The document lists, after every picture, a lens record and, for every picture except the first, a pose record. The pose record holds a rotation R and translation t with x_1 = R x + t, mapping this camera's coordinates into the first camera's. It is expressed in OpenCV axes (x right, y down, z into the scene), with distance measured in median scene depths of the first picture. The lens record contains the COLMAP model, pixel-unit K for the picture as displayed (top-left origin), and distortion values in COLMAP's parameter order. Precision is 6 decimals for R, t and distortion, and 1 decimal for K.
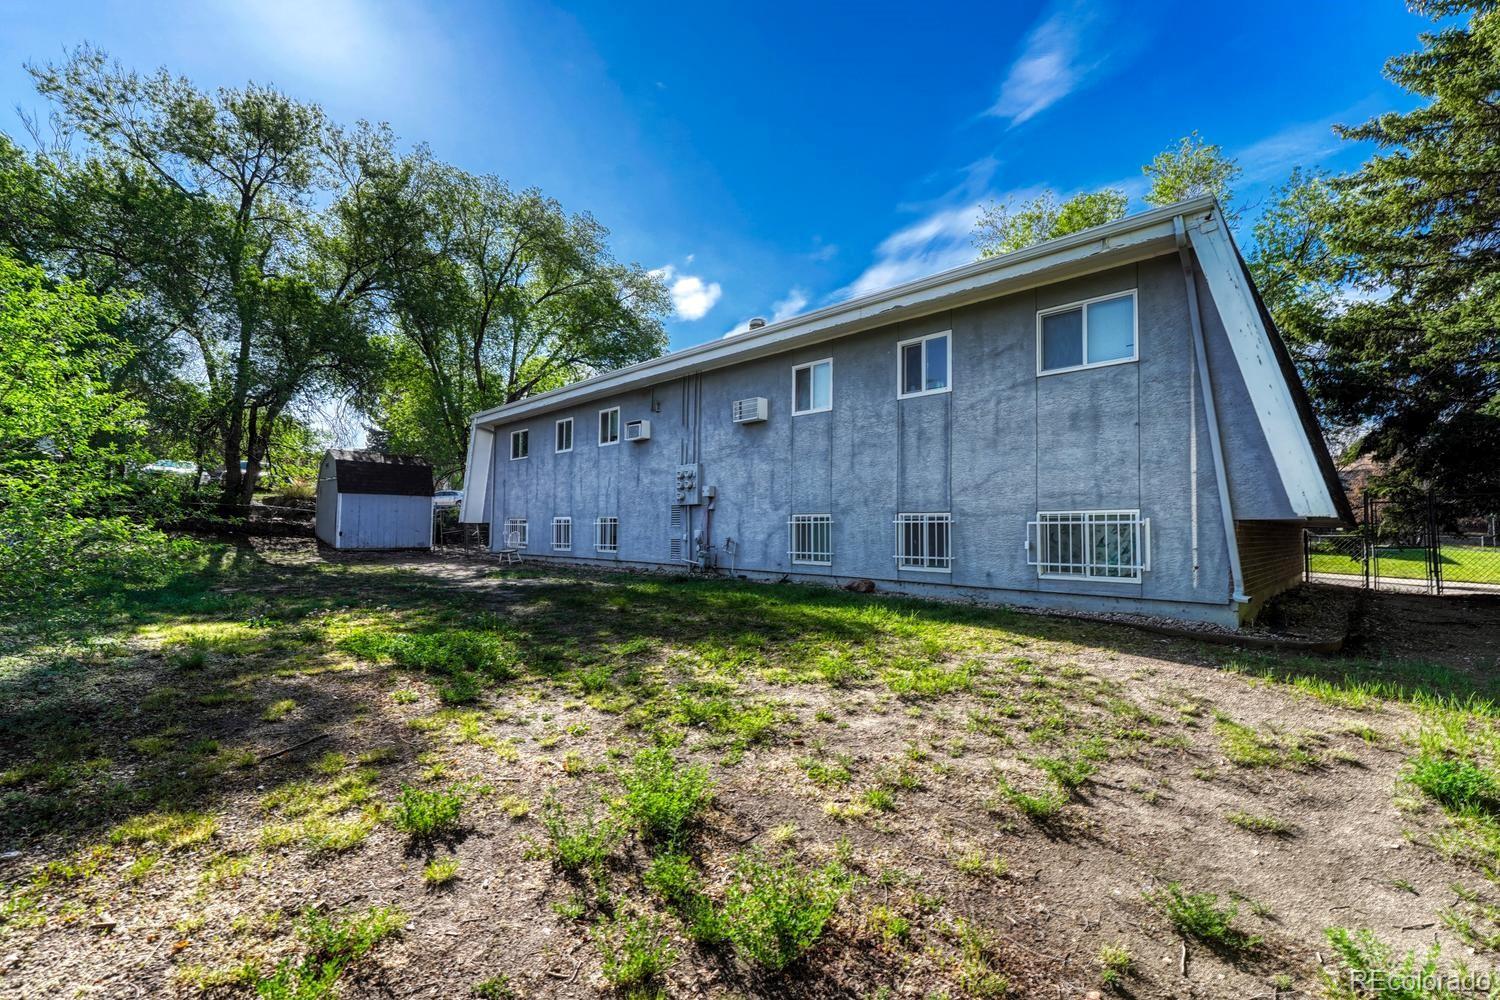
lens RADIAL K [[644.0, 0, 737.4], [0, 644.0, 501.5], [0, 0, 1]] dist [-0.003294, 0.000812]
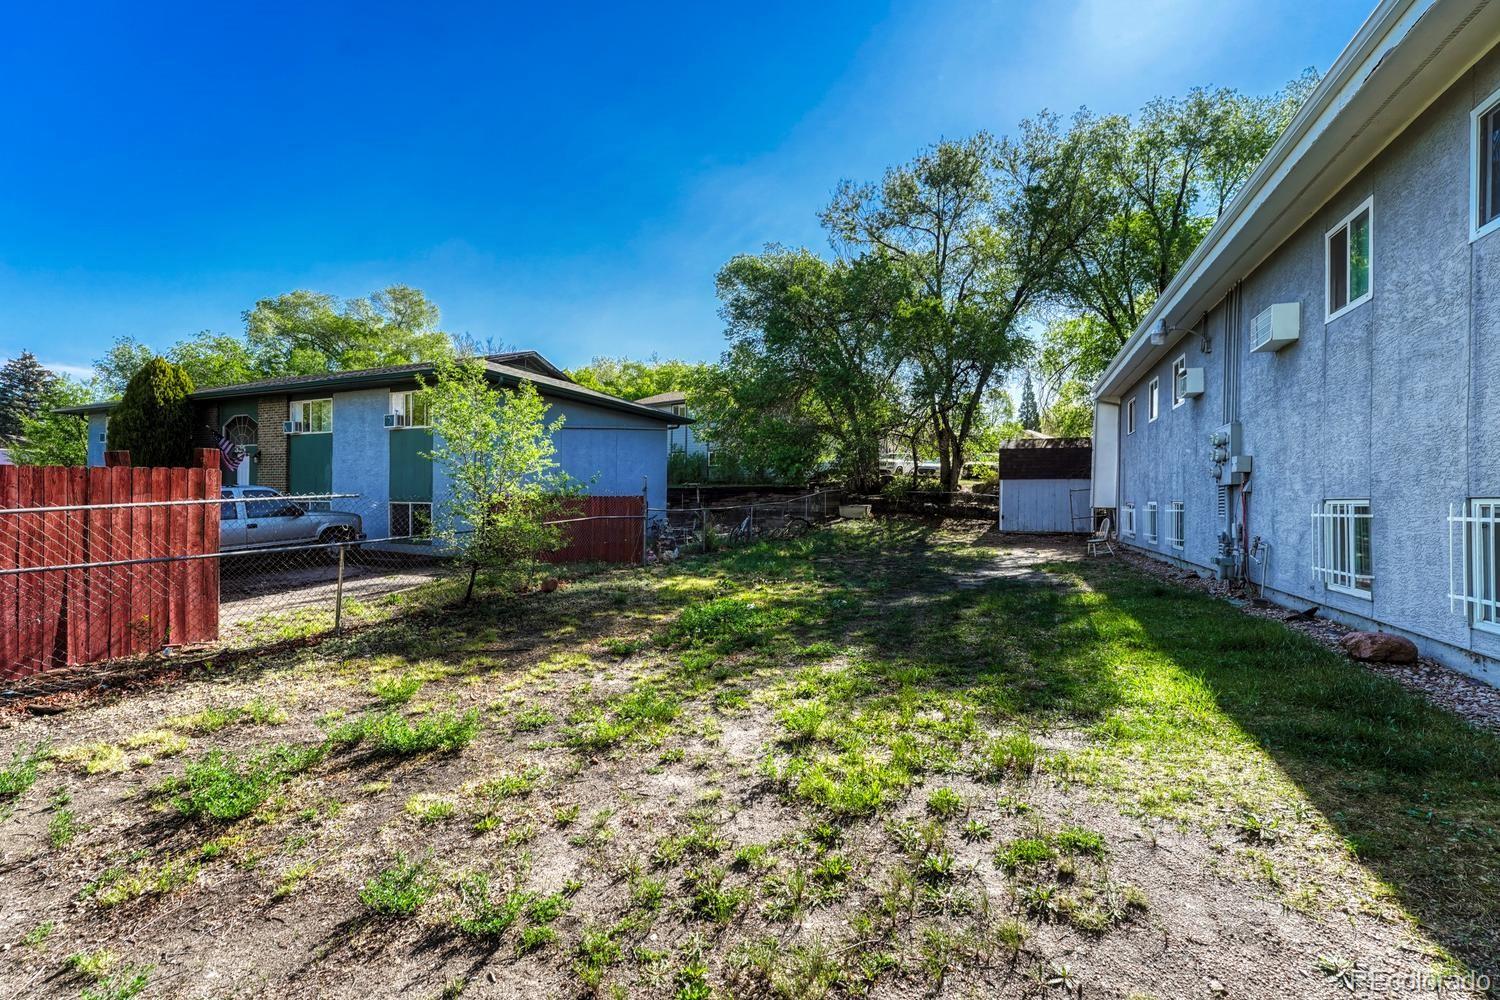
lens RADIAL K [[644.0, 0, 737.2], [0, 644.0, 496.1], [0, 0, 1]] dist [-0.003294, 0.000812]
pose [[0.392246, -0.013457, -0.919762, 0.388818], [0.034897, 0.999391, 0.000261, -0.002082], [0.919198, -0.032200, 0.392477, 0.310085]]
